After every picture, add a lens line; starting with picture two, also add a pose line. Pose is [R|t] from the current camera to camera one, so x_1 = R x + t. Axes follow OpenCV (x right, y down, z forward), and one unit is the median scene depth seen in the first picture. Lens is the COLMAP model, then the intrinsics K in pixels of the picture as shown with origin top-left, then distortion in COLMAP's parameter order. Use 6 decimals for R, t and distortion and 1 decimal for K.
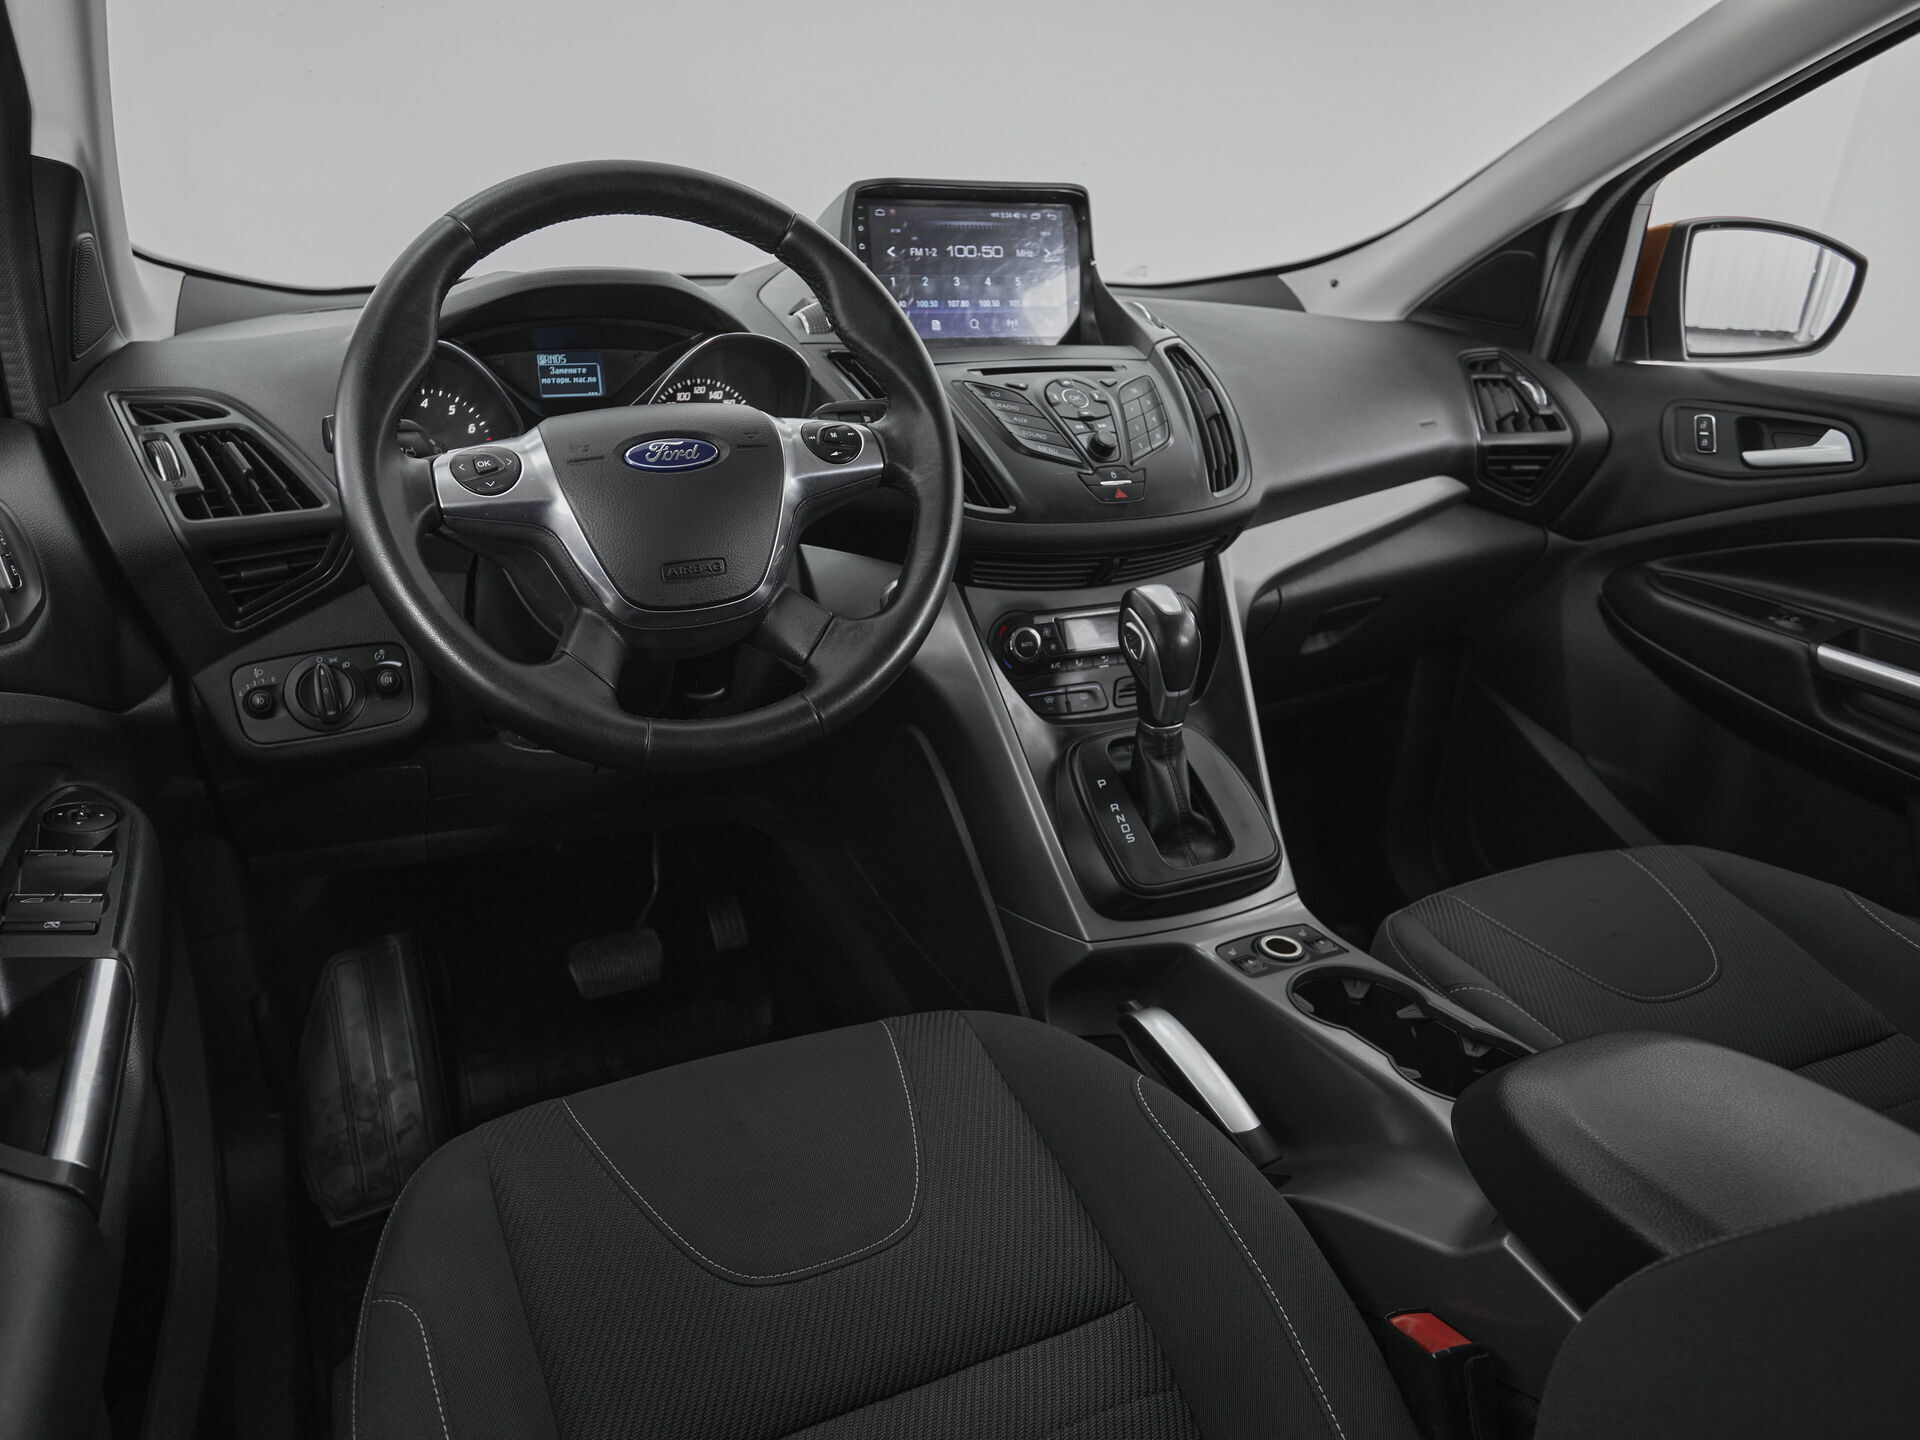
lens RADIAL K [[1267.0, 0, 841.1], [0, 1267.0, 720.8], [0, 0, 1]] dist [-0.078502, 0.053479]
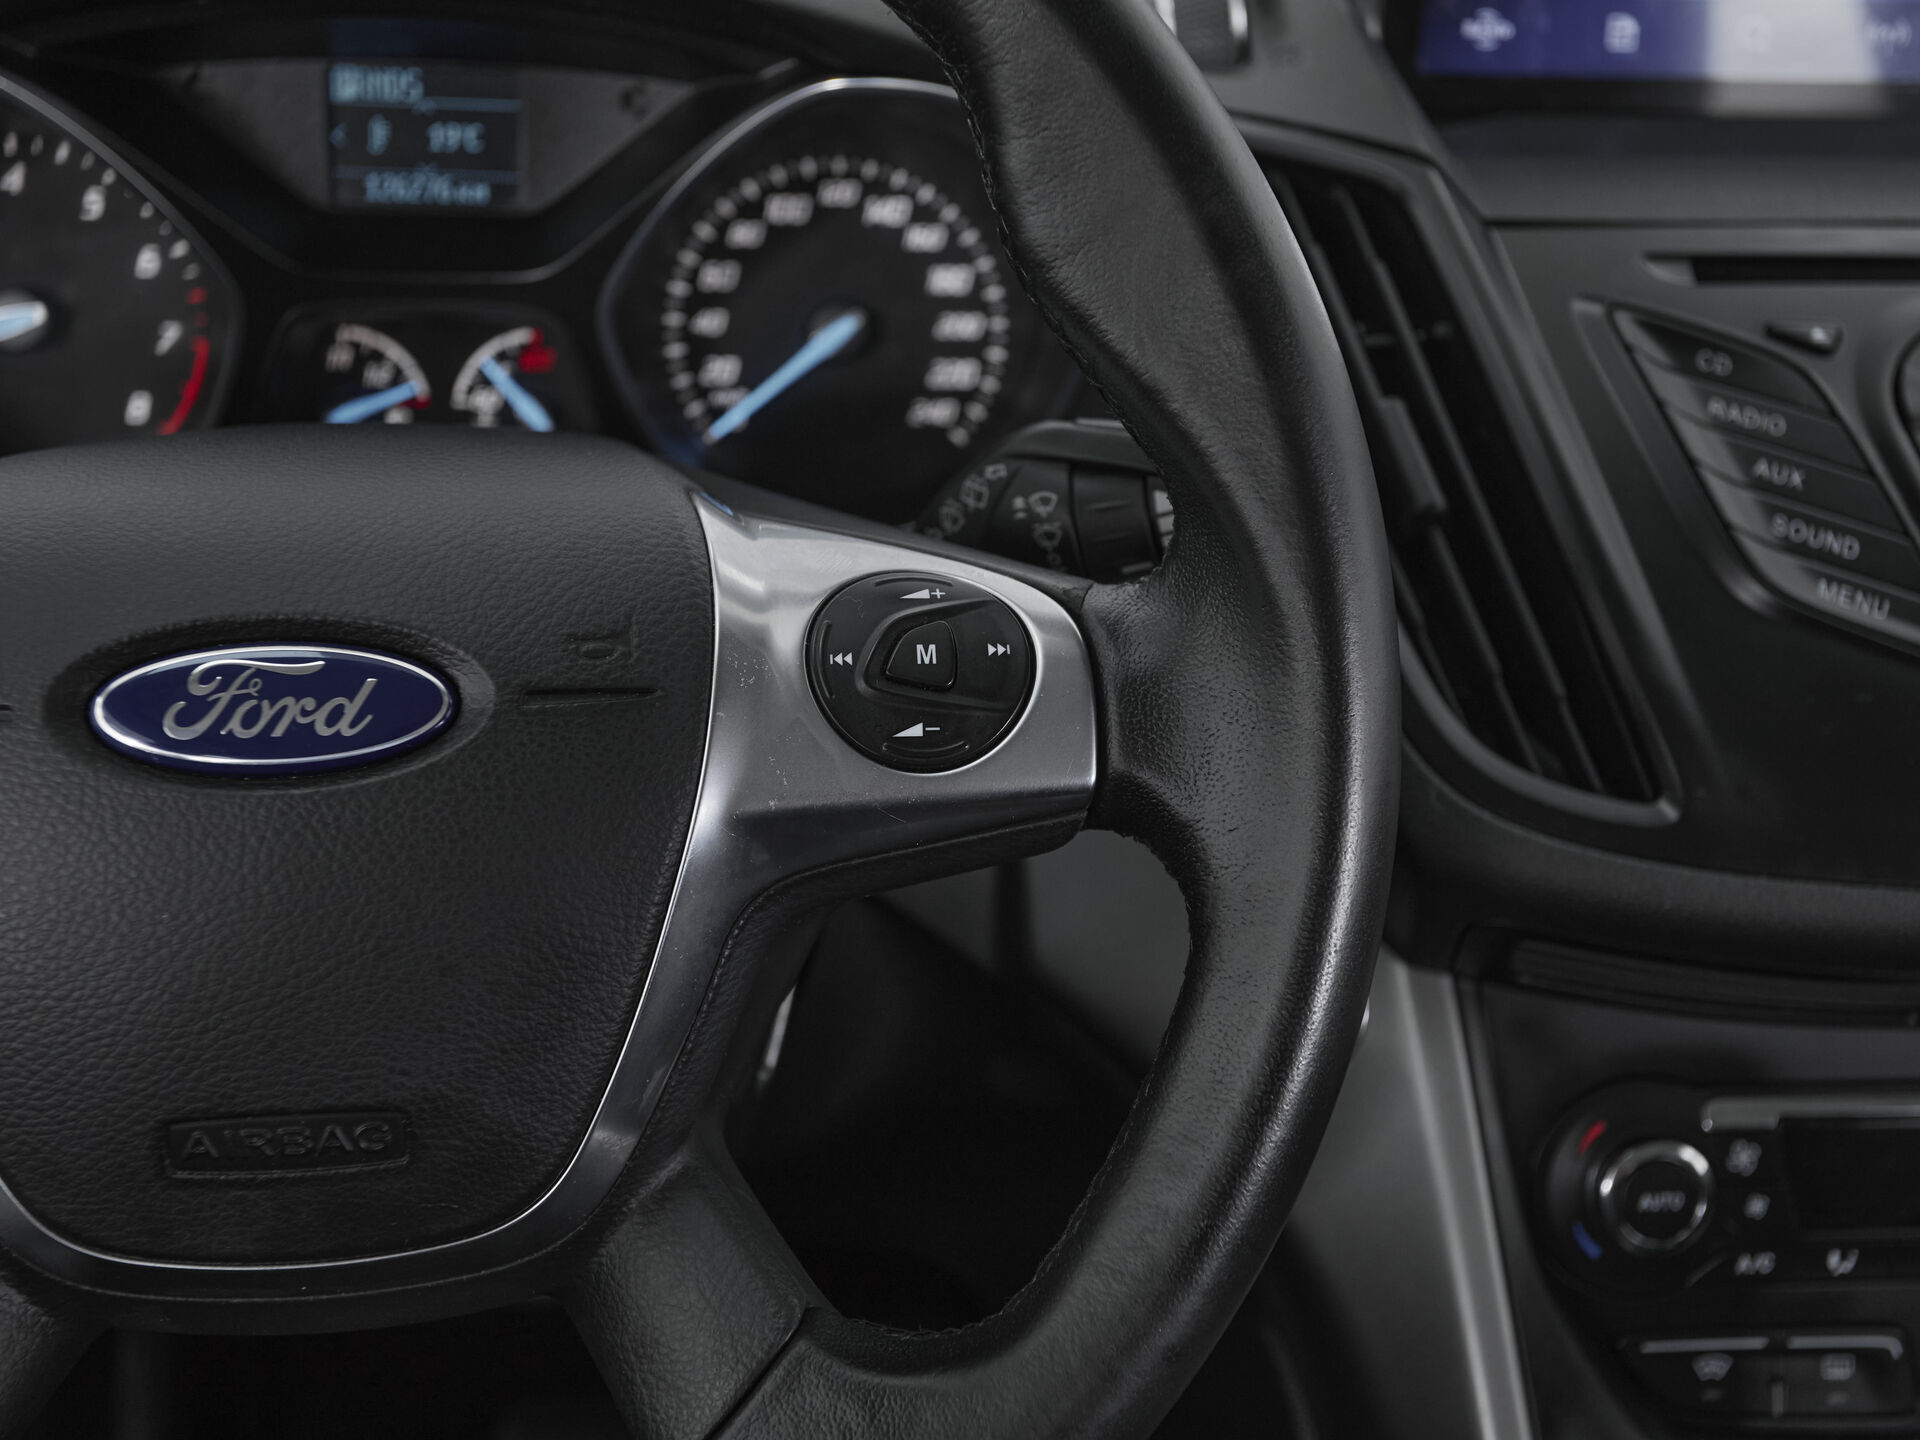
lens RADIAL K [[2329.2, 0, 960.0], [0, 2329.2, 720.0], [0, 0, 1]] dist [0.017129, 0.063412]
pose [[0.954926, 0.173129, -0.241128, 0.095268], [-0.142994, 0.980134, 0.137445, -0.215604], [0.260134, -0.096770, 0.960711, 0.393662]]
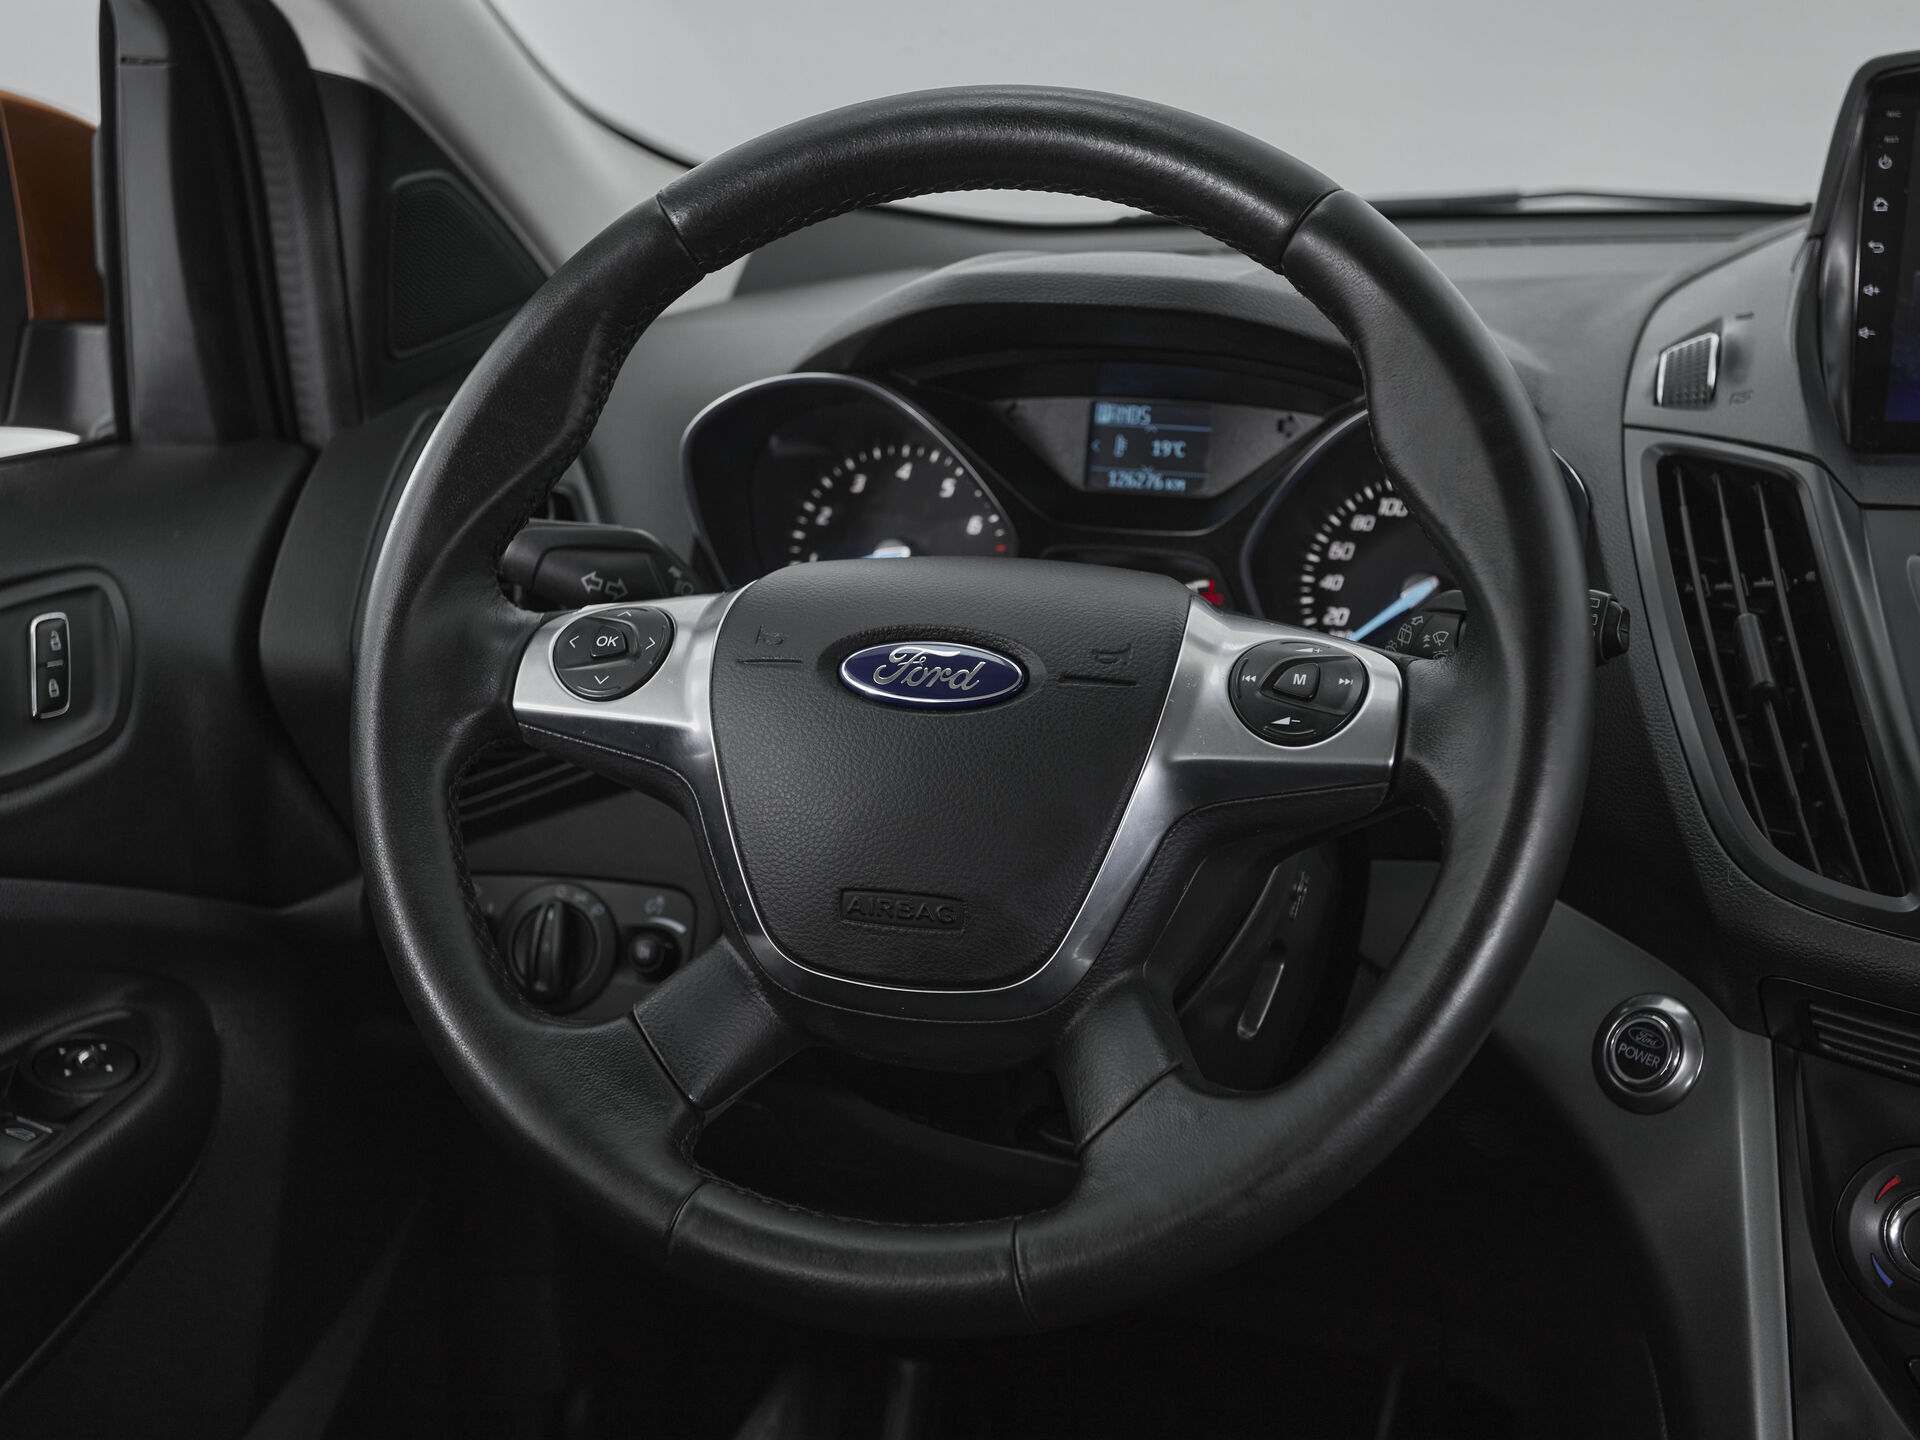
lens RADIAL K [[2332.9, 0, 909.3], [0, 2332.9, 722.3], [0, 0, 1]] dist [-0.019122, 0.175641]
pose [[0.742779, 0.176447, -0.645868, 0.331000], [-0.224294, 0.974486, 0.008274, -0.142375], [0.630850, 0.138719, 0.763404, 0.208346]]
